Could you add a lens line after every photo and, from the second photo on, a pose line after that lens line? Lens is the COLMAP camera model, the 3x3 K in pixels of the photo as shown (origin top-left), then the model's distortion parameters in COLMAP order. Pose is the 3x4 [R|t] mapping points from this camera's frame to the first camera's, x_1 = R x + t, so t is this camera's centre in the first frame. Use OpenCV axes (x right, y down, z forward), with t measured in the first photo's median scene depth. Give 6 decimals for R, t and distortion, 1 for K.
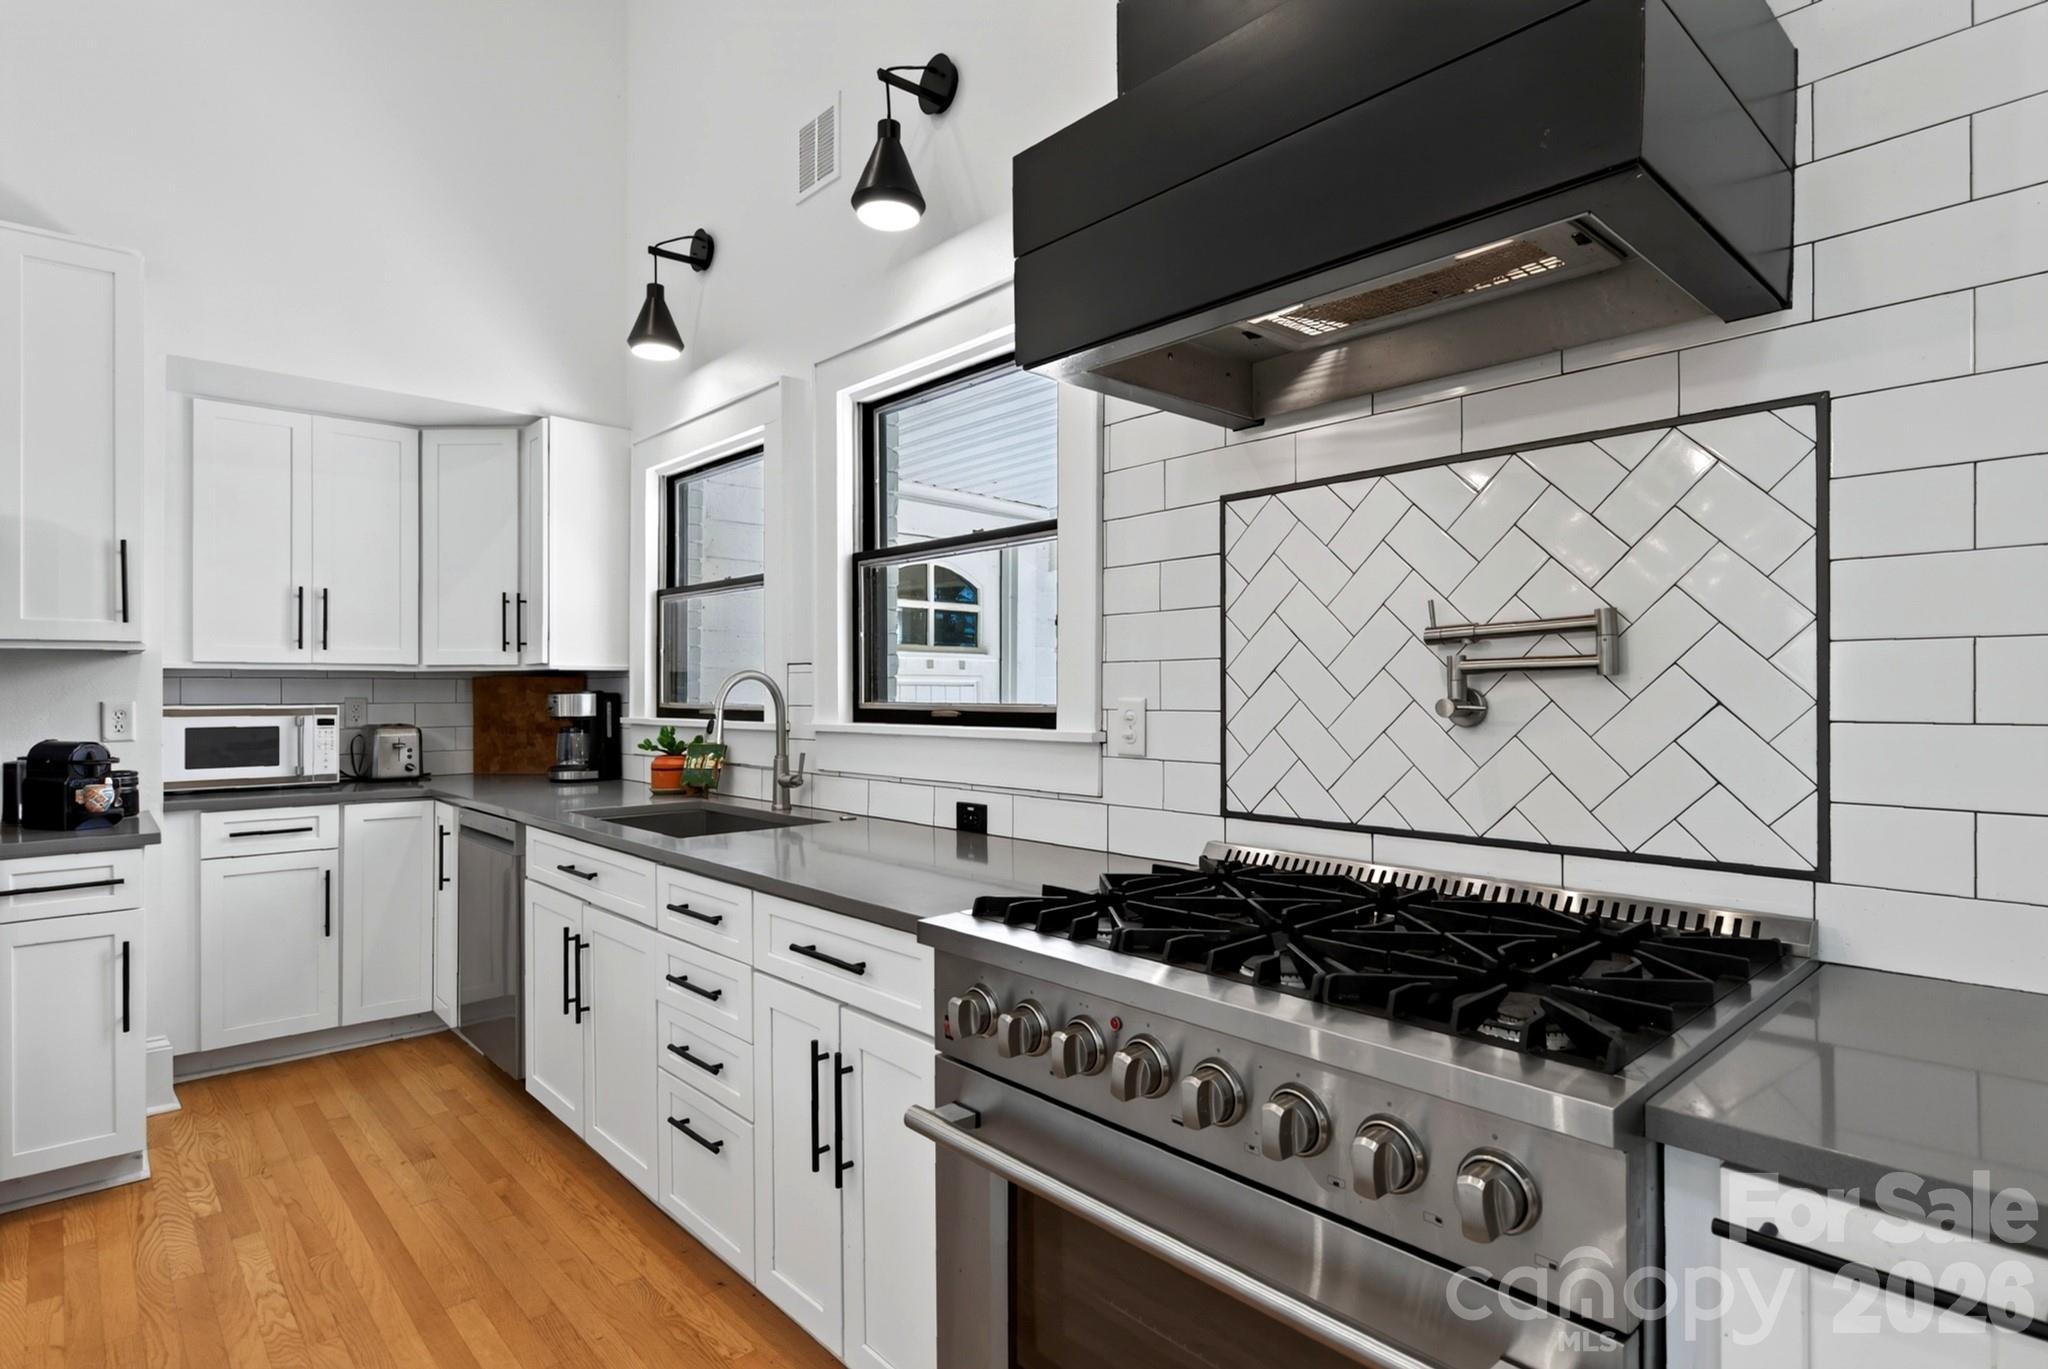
lens RADIAL K [[1033.5, 0, 1020.7], [0, 1033.5, 694.6], [0, 0, 1]] dist [0.022860, -0.016392]
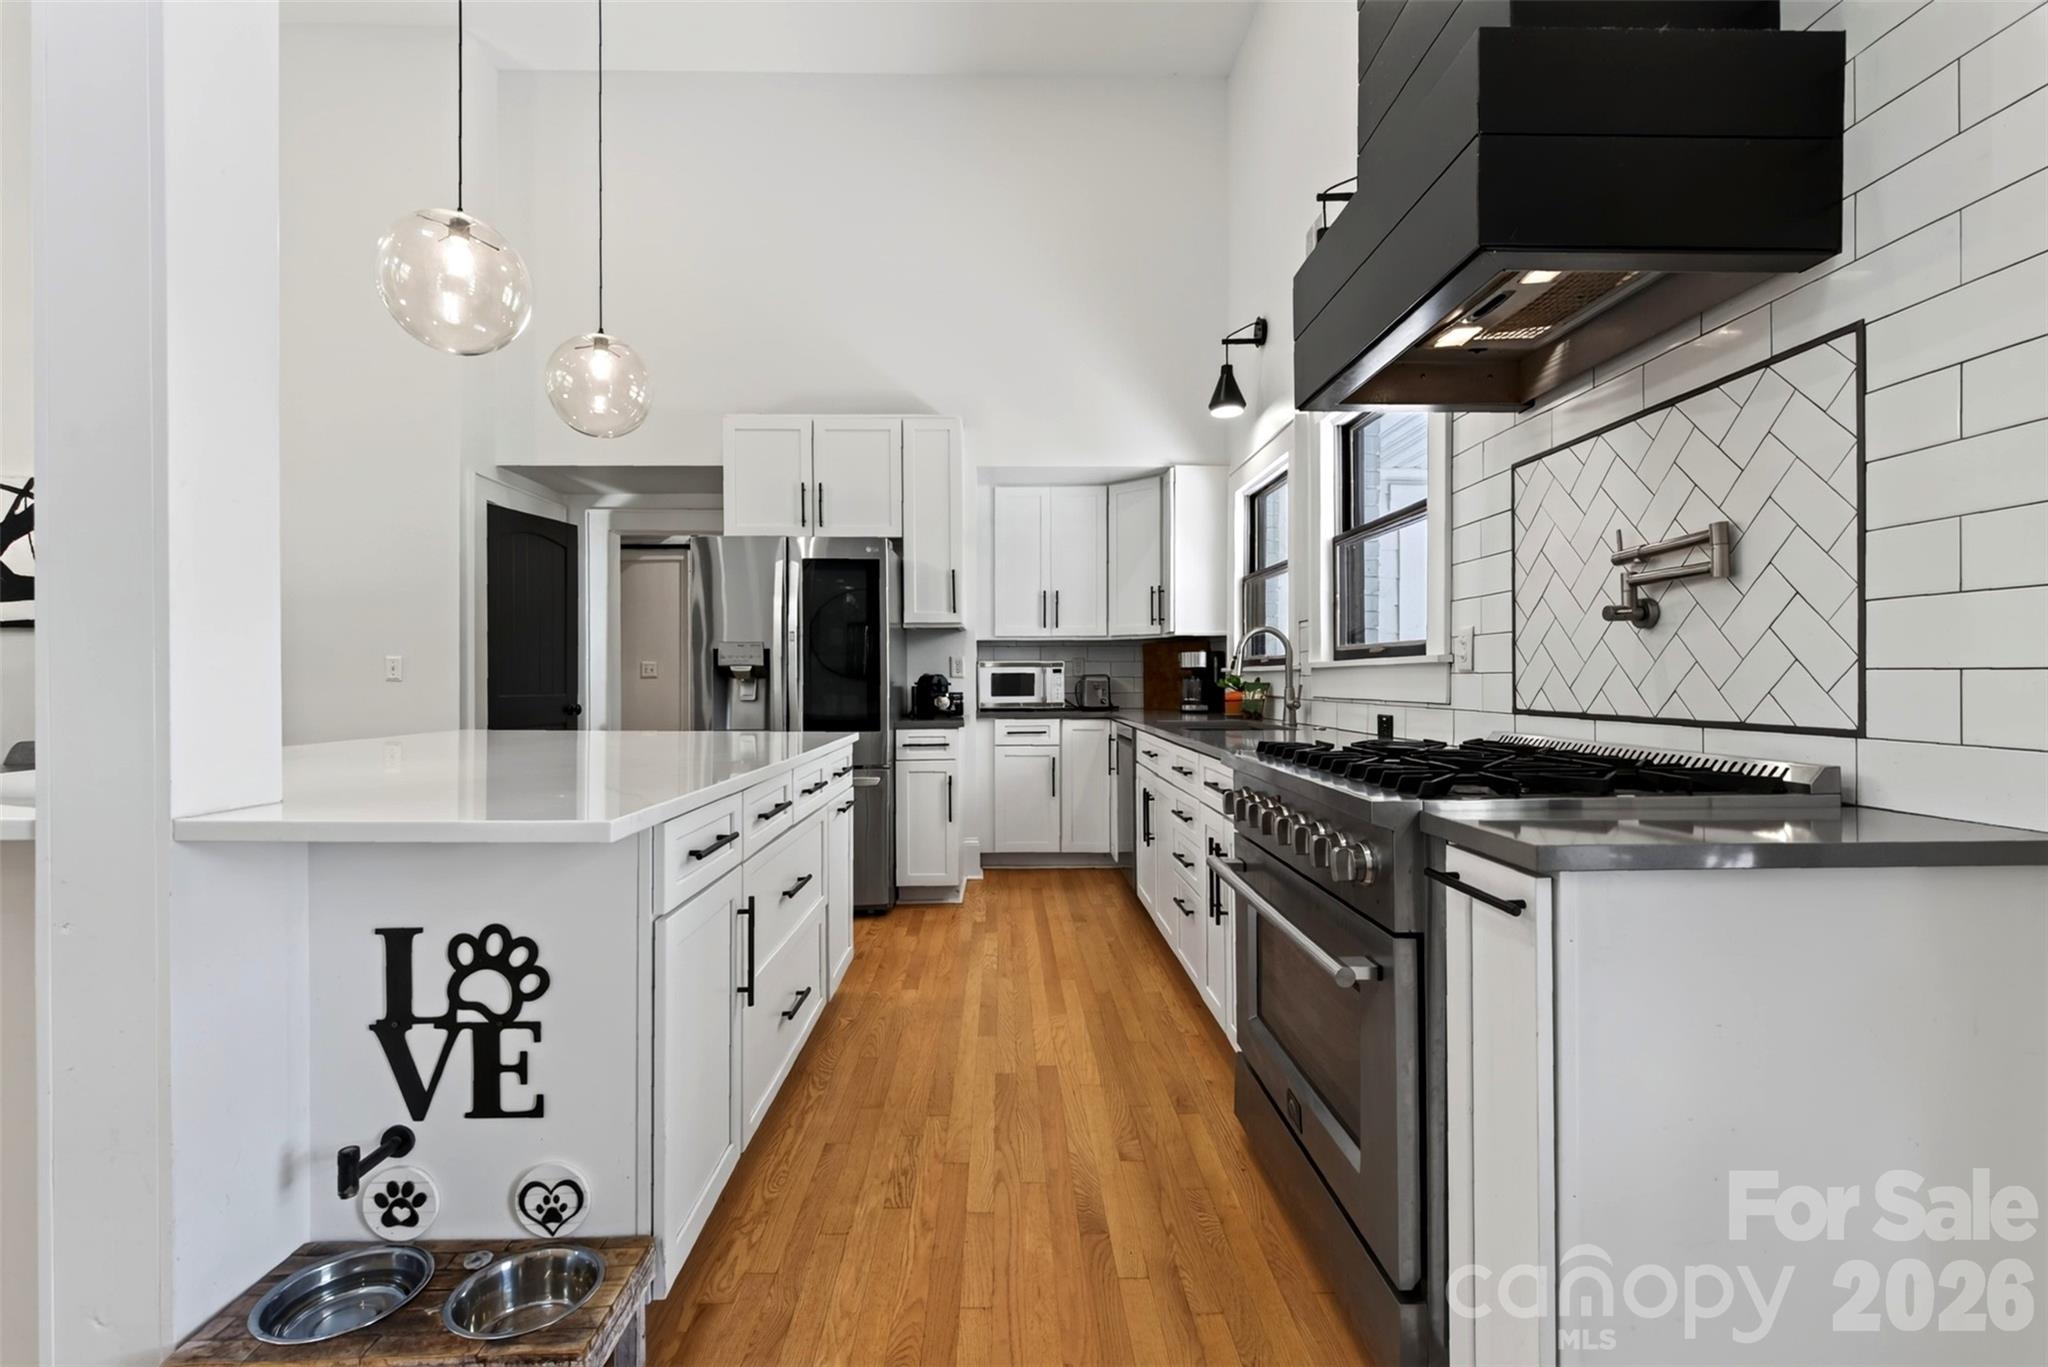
lens RADIAL K [[919.3, 0, 1028.4], [0, 919.3, 676.5], [0, 0, 1]] dist [-0.000381, 0.000018]
pose [[0.755438, -0.003307, -0.655212, 0.331491], [0.002030, 0.999994, -0.002705, 0.049973], [0.655217, 0.000713, 0.755440, -0.176775]]
